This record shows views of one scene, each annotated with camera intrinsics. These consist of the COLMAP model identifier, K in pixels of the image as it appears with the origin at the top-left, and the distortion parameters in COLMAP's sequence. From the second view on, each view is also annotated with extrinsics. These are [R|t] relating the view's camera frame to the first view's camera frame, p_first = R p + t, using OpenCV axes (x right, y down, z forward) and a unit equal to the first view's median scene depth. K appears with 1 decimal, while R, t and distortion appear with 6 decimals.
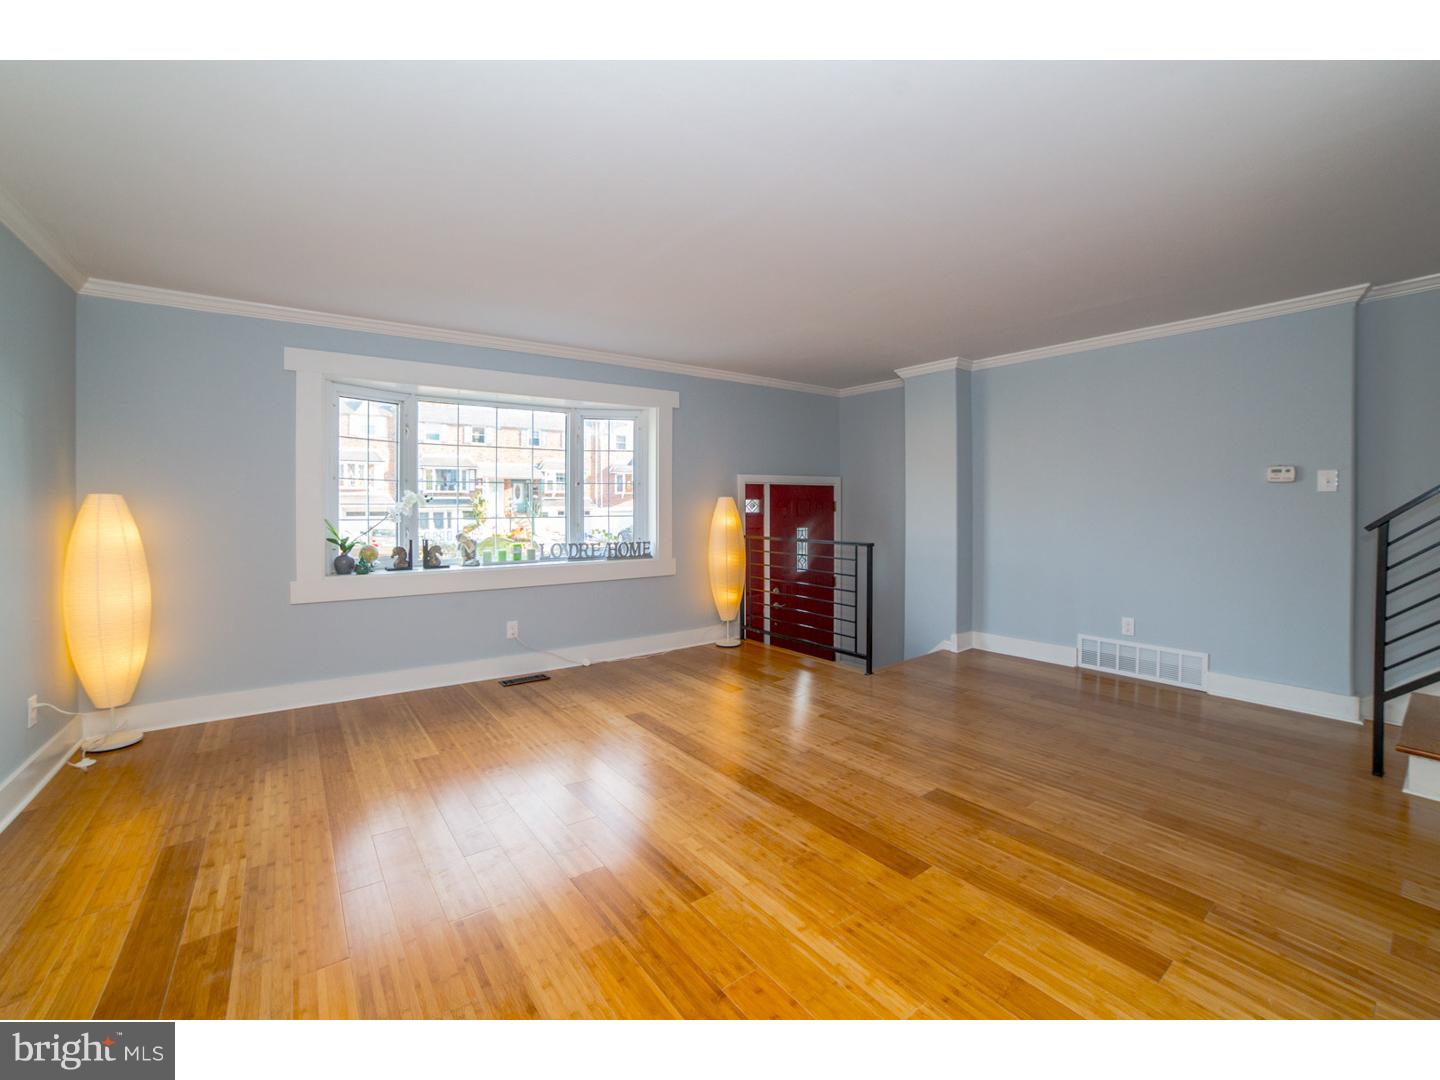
lens RADIAL K [[579.5, 0, 721.8], [0, 579.5, 526.5], [0, 0, 1]] dist [-0.072170, 0.023004]
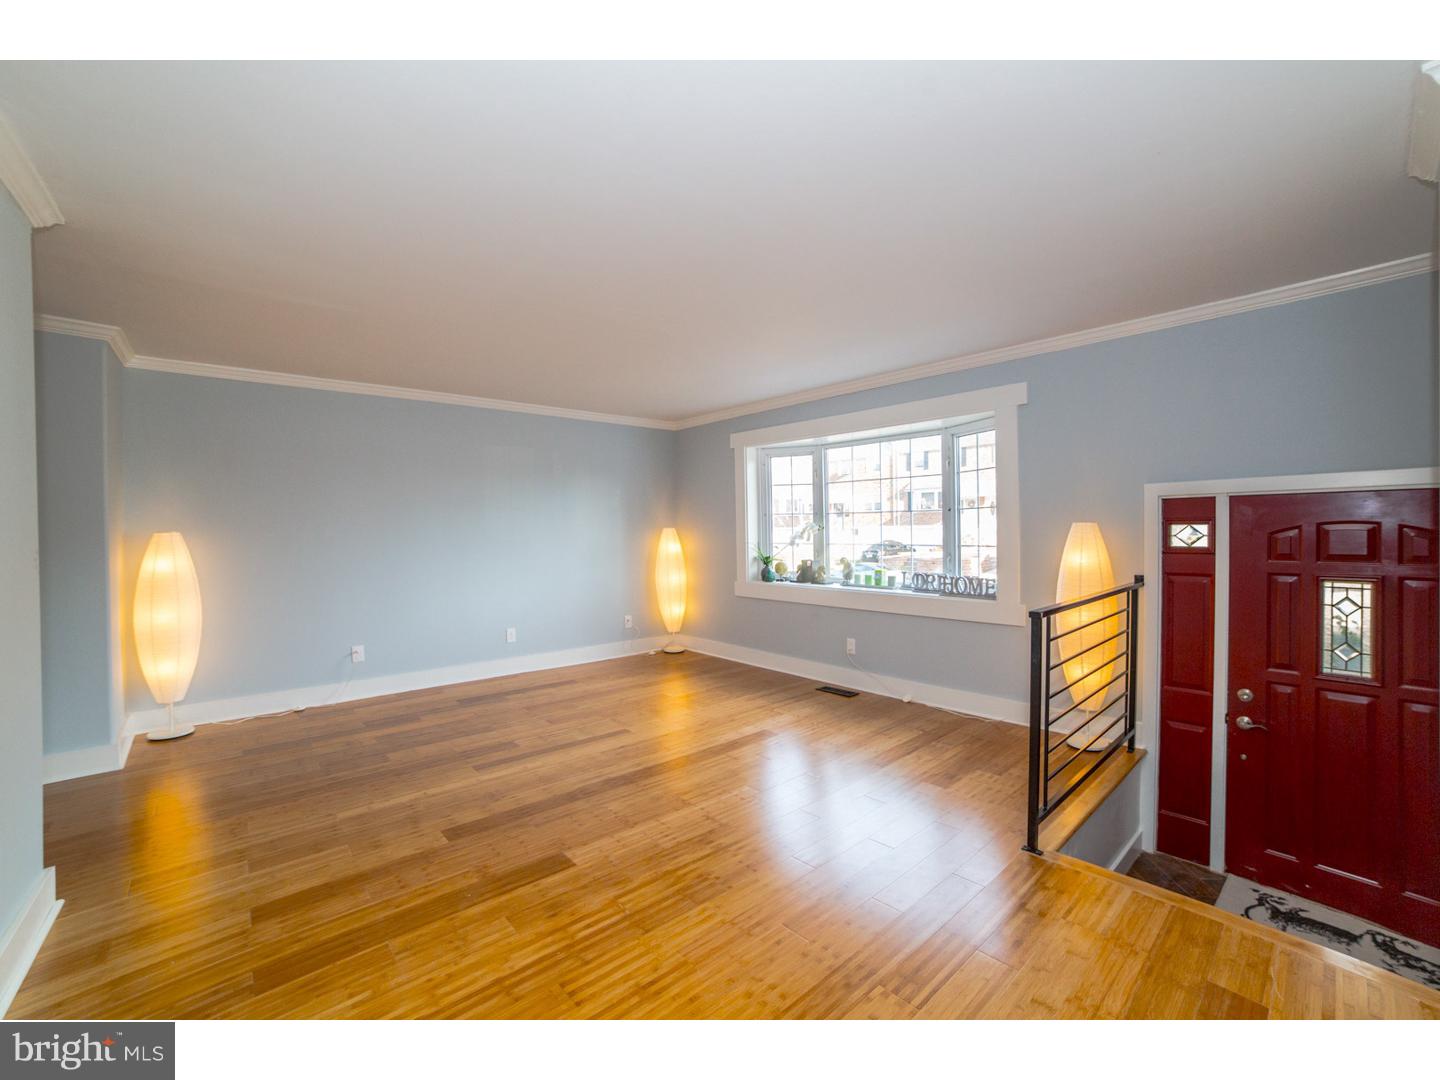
lens RADIAL K [[609.8, 0, 743.9], [0, 609.8, 539.2], [0, 0, 1]] dist [-0.013343, 0.000580]
pose [[0.093401, 0.015065, -0.995515, 1.025853], [-0.022387, 0.999665, 0.013027, -0.049060], [0.995377, 0.021070, 0.093707, 0.889208]]
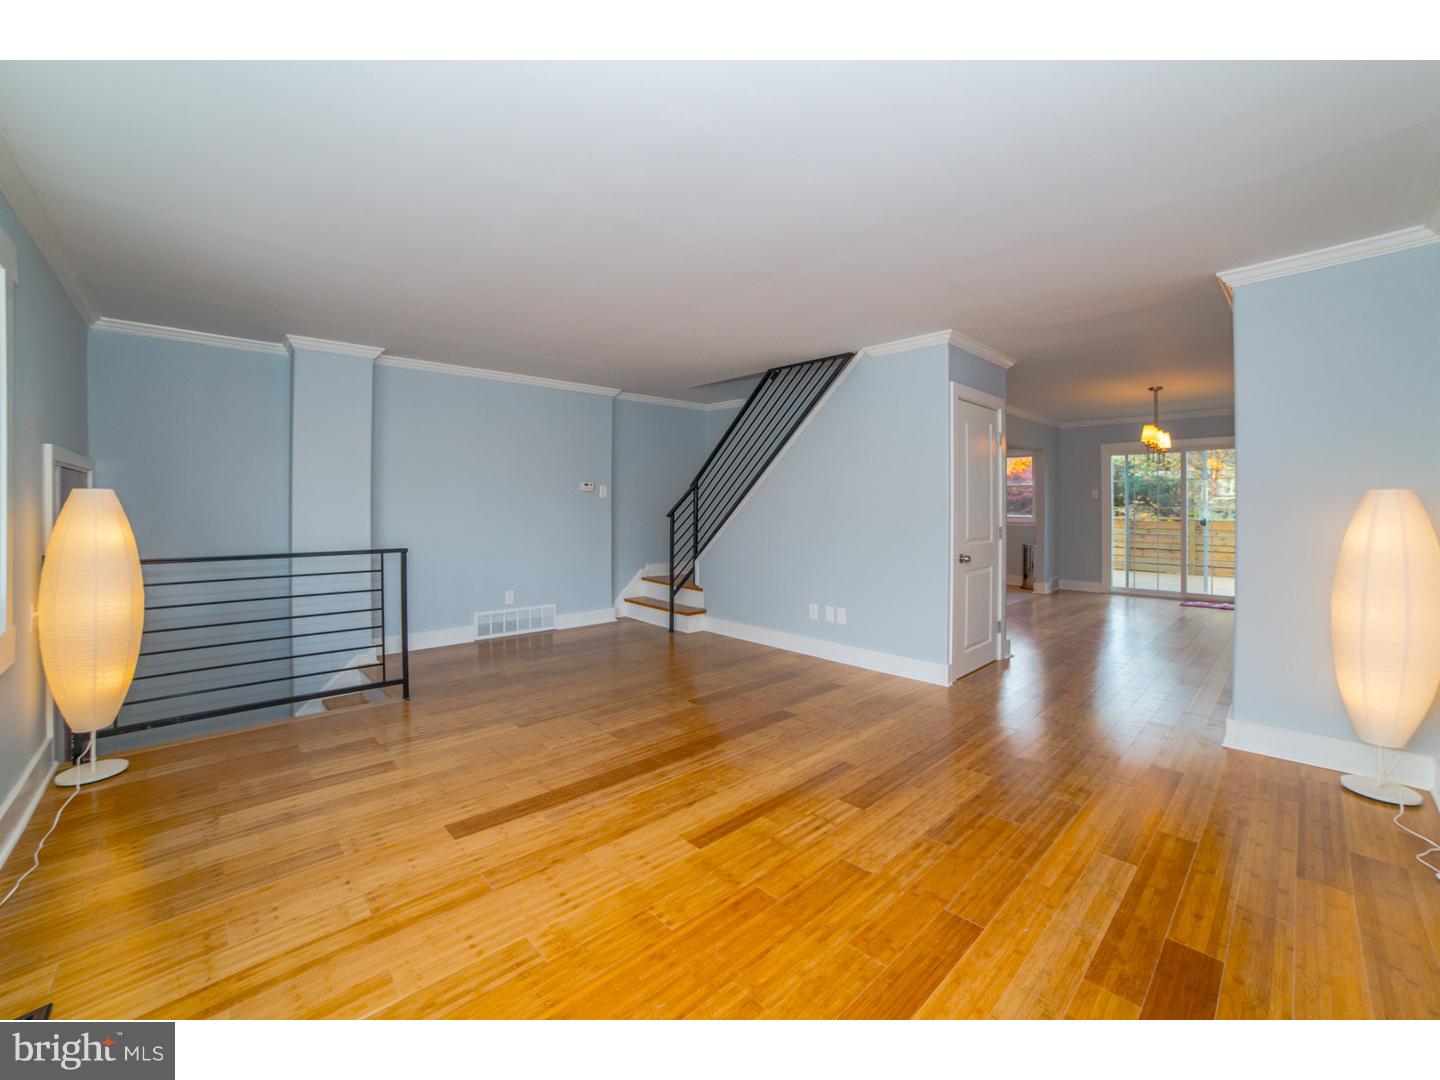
lens RADIAL K [[594.1, 0, 700.6], [0, 594.1, 503.9], [0, 0, 1]] dist [-0.081031, 0.034508]
pose [[-0.064310, 0.005637, 0.997914, -0.854659], [0.035839, 0.999352, -0.003336, -0.024347], [-0.997286, 0.035550, -0.064470, 0.800240]]
